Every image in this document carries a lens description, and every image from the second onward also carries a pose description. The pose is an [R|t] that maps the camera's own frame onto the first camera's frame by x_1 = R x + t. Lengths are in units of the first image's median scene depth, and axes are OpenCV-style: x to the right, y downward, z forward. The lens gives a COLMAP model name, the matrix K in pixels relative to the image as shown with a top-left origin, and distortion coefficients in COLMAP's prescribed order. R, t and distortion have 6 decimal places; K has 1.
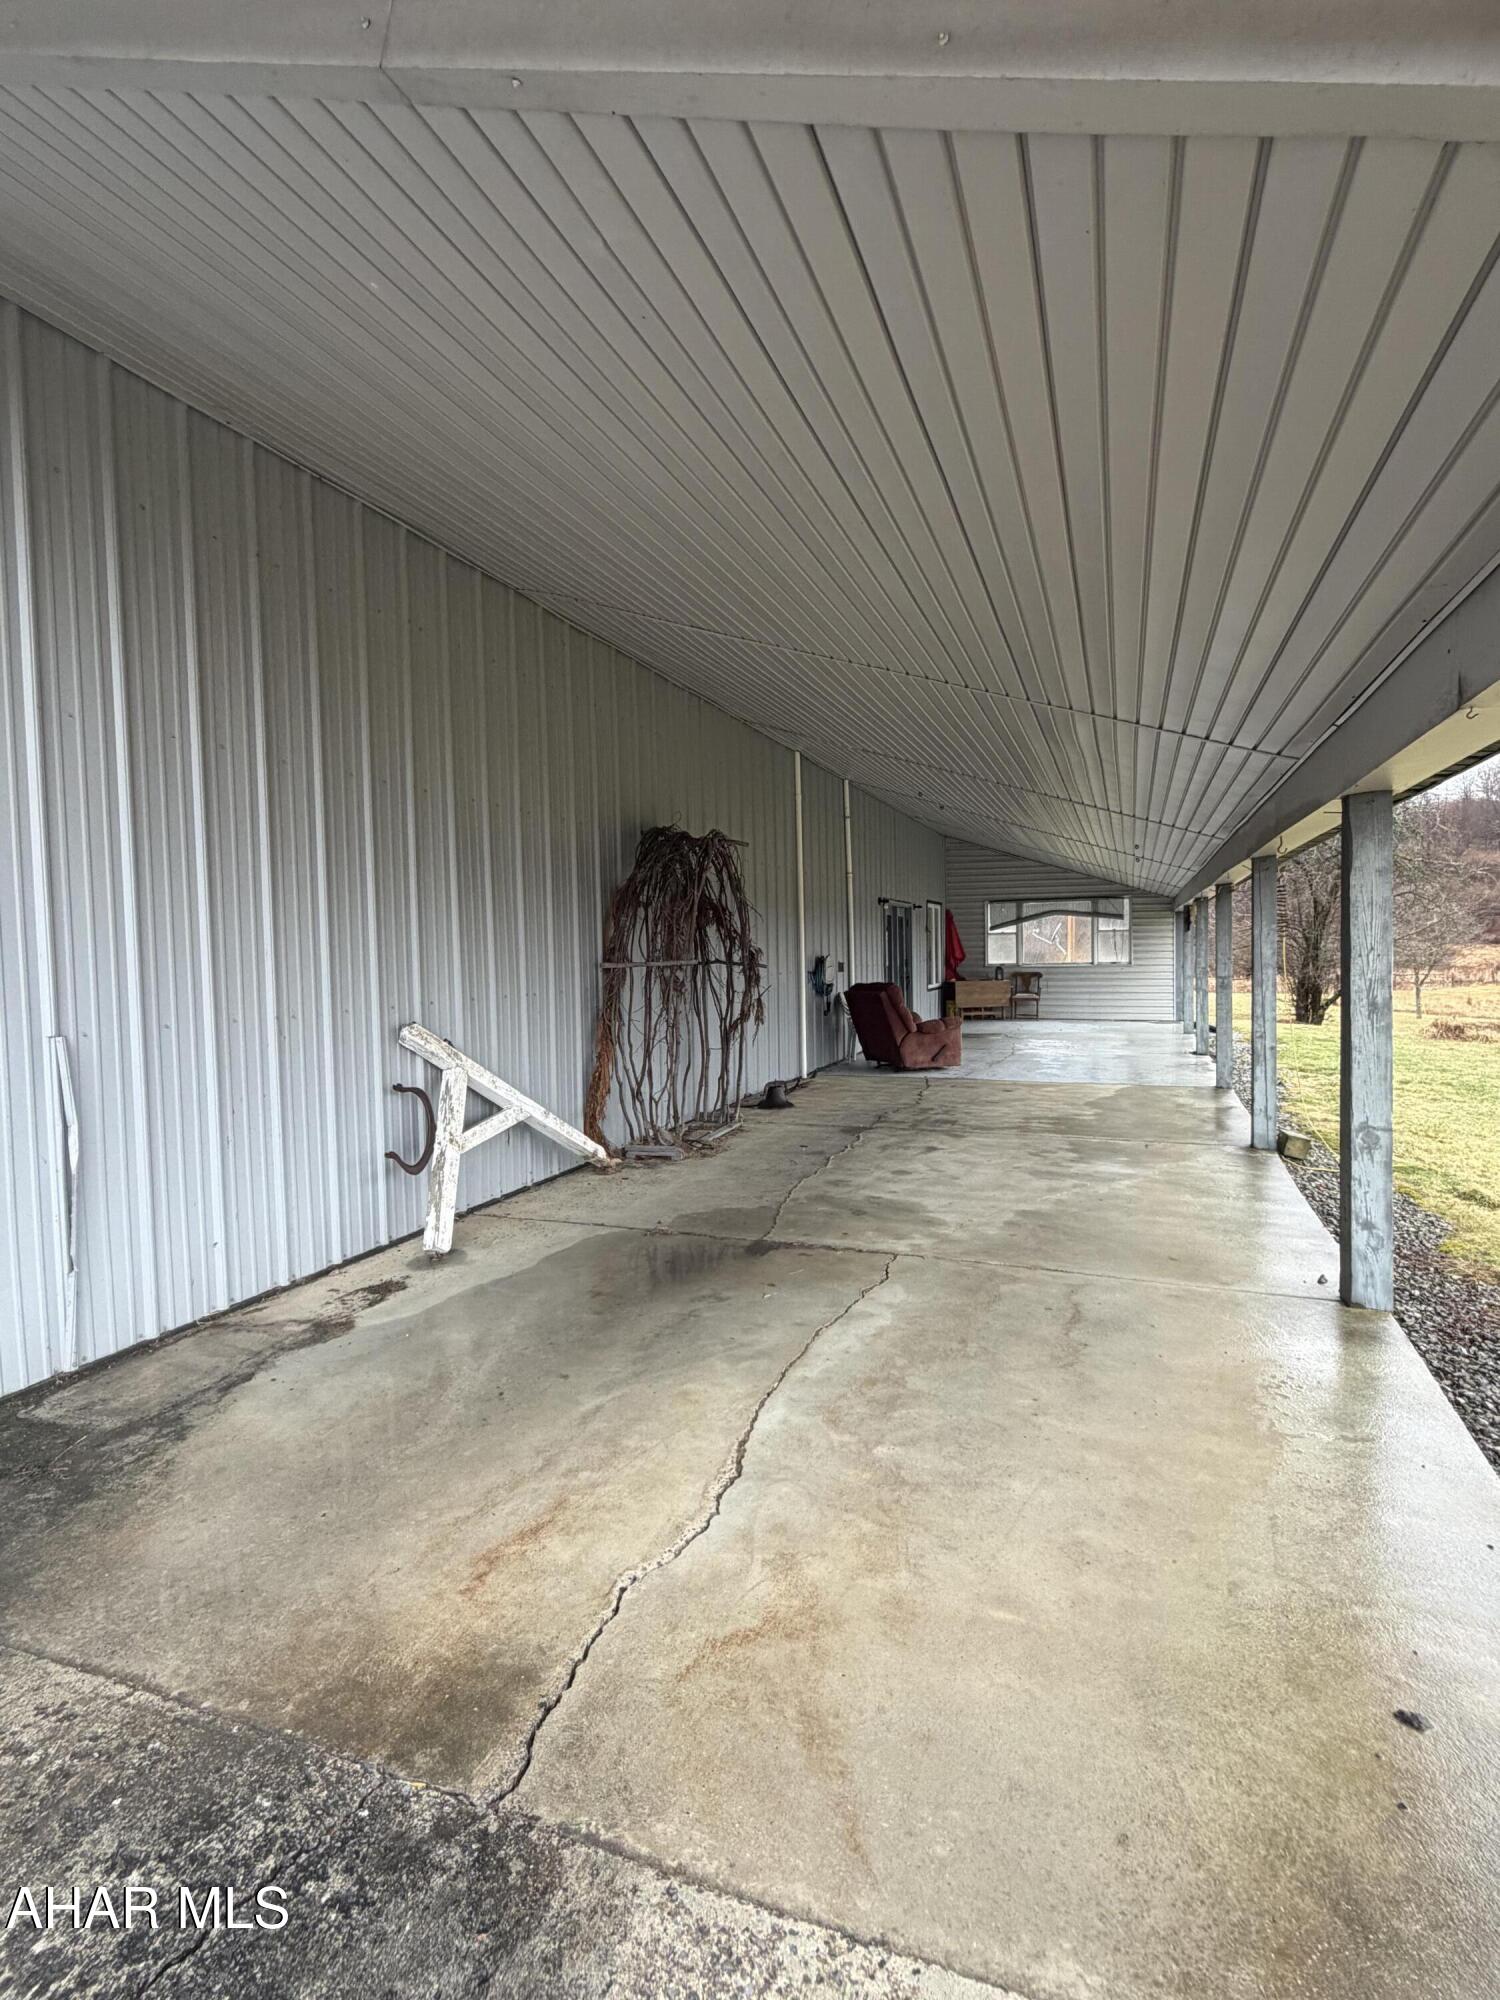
lens RADIAL K [[984.8, 0, 748.0], [0, 984.8, 996.3], [0, 0, 1]] dist [-0.000428, -0.000006]
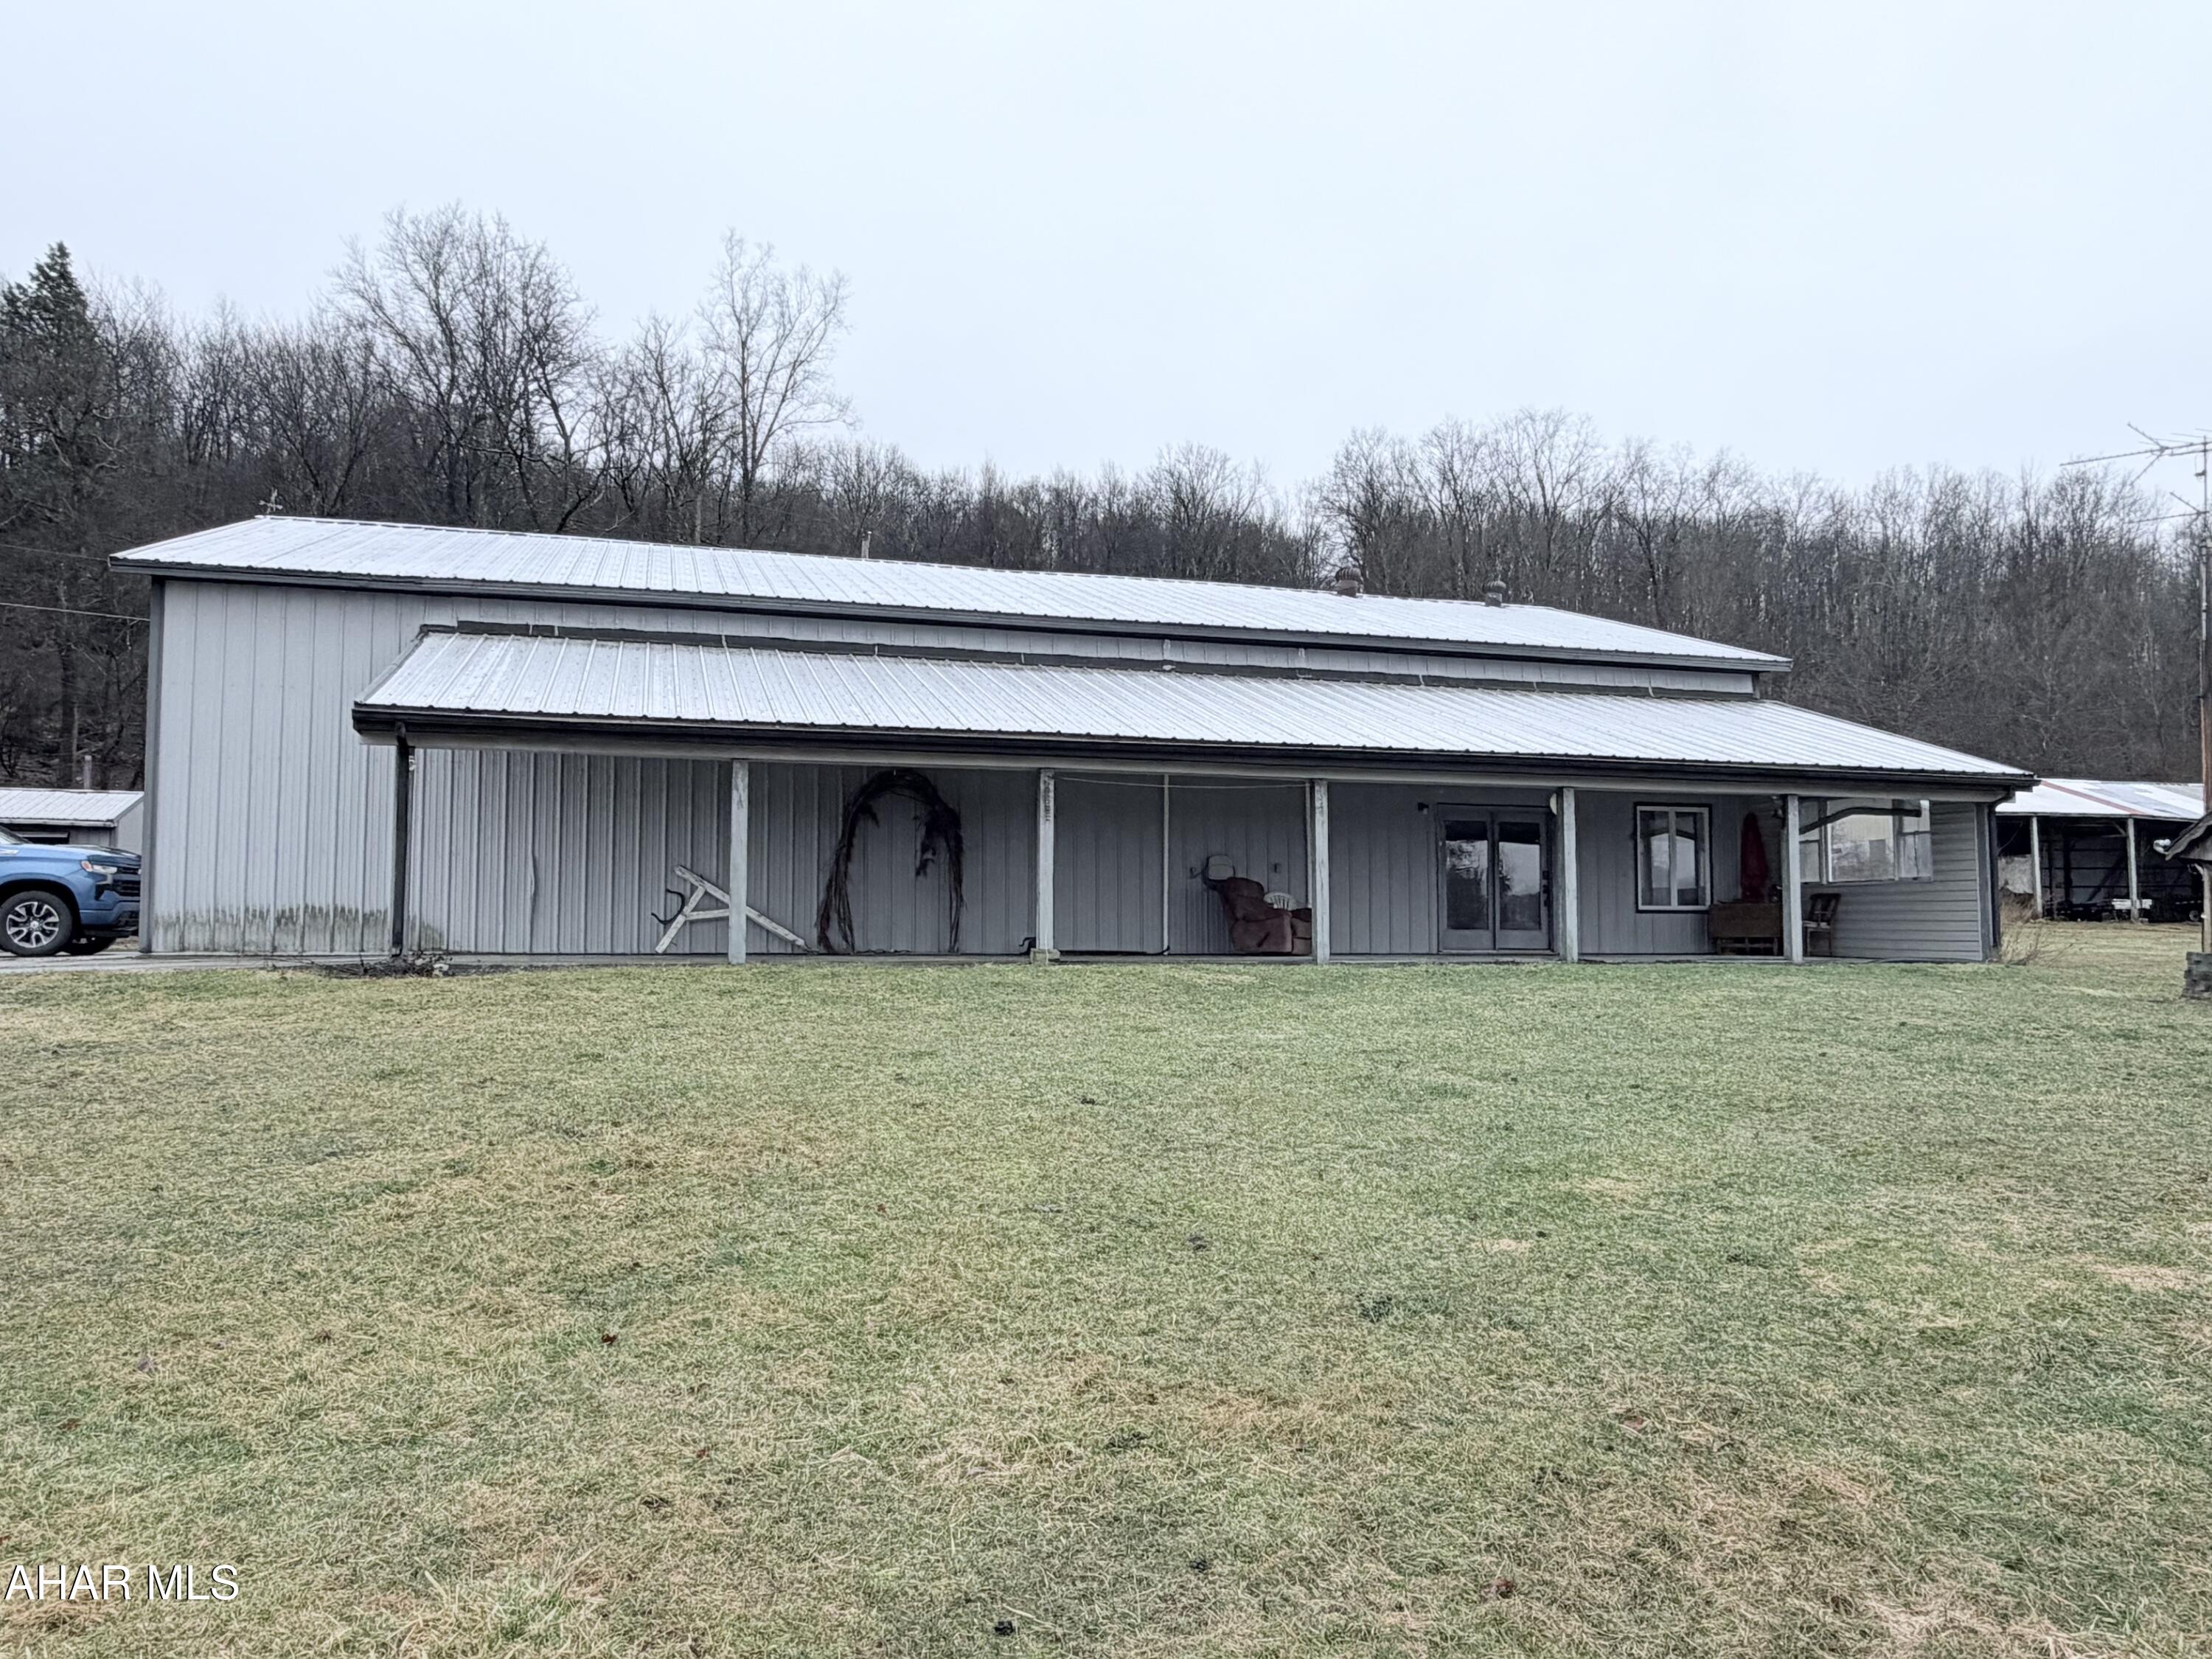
lens RADIAL K [[1547.5, 0, 1103.5], [0, 1547.5, 831.7], [0, 0, 1]] dist [0.005146, 0.001595]
pose [[0.612905, -0.031370, -0.789534, 1.517035], [-0.052331, 0.995406, -0.080174, 0.089618], [0.788422, 0.090456, 0.608448, -0.235314]]
